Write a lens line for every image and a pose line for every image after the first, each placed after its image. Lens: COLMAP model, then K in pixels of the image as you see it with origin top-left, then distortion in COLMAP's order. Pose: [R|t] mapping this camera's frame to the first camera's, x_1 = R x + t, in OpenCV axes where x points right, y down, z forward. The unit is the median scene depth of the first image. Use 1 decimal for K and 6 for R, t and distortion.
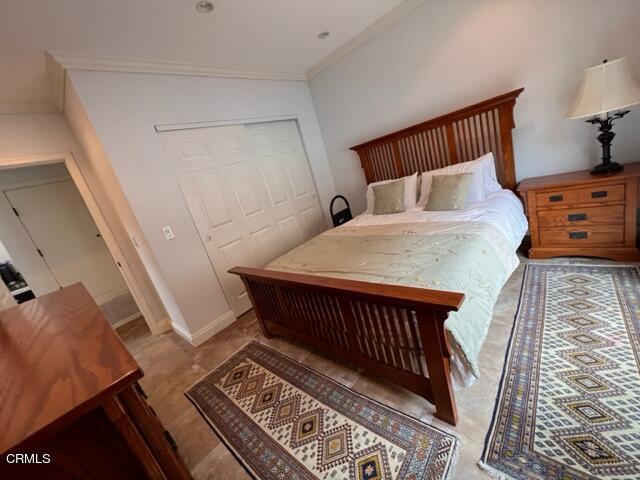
lens RADIAL K [[256.6, 0, 317.8], [0, 256.6, 238.2], [0, 0, 1]] dist [-0.000238, -0.001680]
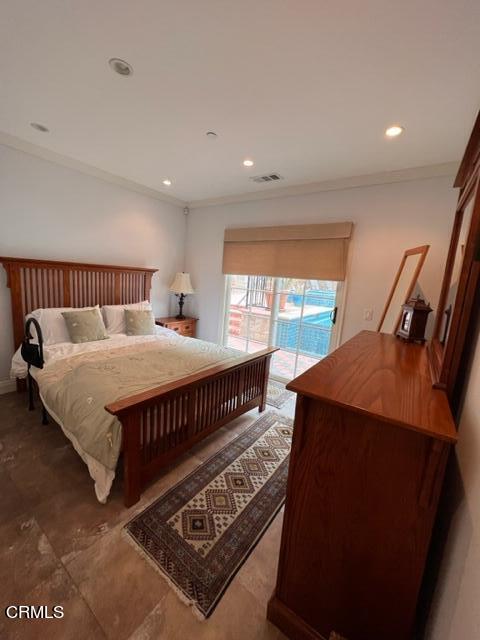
lens RADIAL K [[256.6, 0, 240.1], [0, 256.6, 317.4], [0, 0, 1]] dist [-0.000238, -0.001680]
pose [[-0.147641, 0.117944, 0.981983, -1.166187], [0.215802, 0.972783, -0.084393, 0.031507], [-0.965211, 0.199454, -0.169075, 0.902765]]
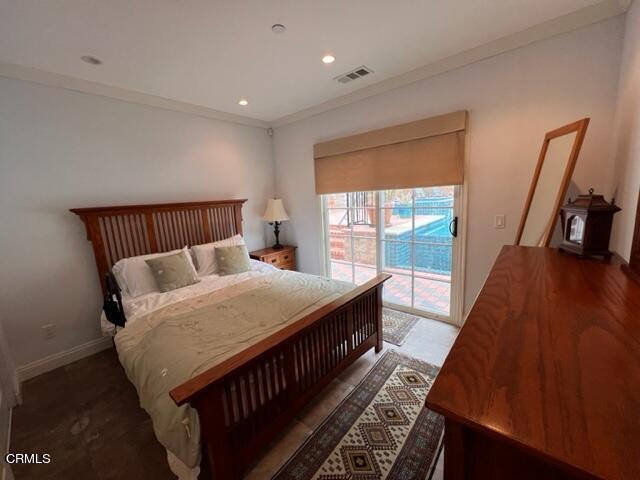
lens RADIAL K [[256.6, 0, 317.4], [0, 256.6, 239.4], [0, 0, 1]] dist [-0.000238, -0.001680]
pose [[-0.028031, 0.115979, 0.992856, -0.961477], [0.316471, 0.943184, -0.101242, -0.019270], [-0.948188, 0.311372, -0.063142, 0.832716]]
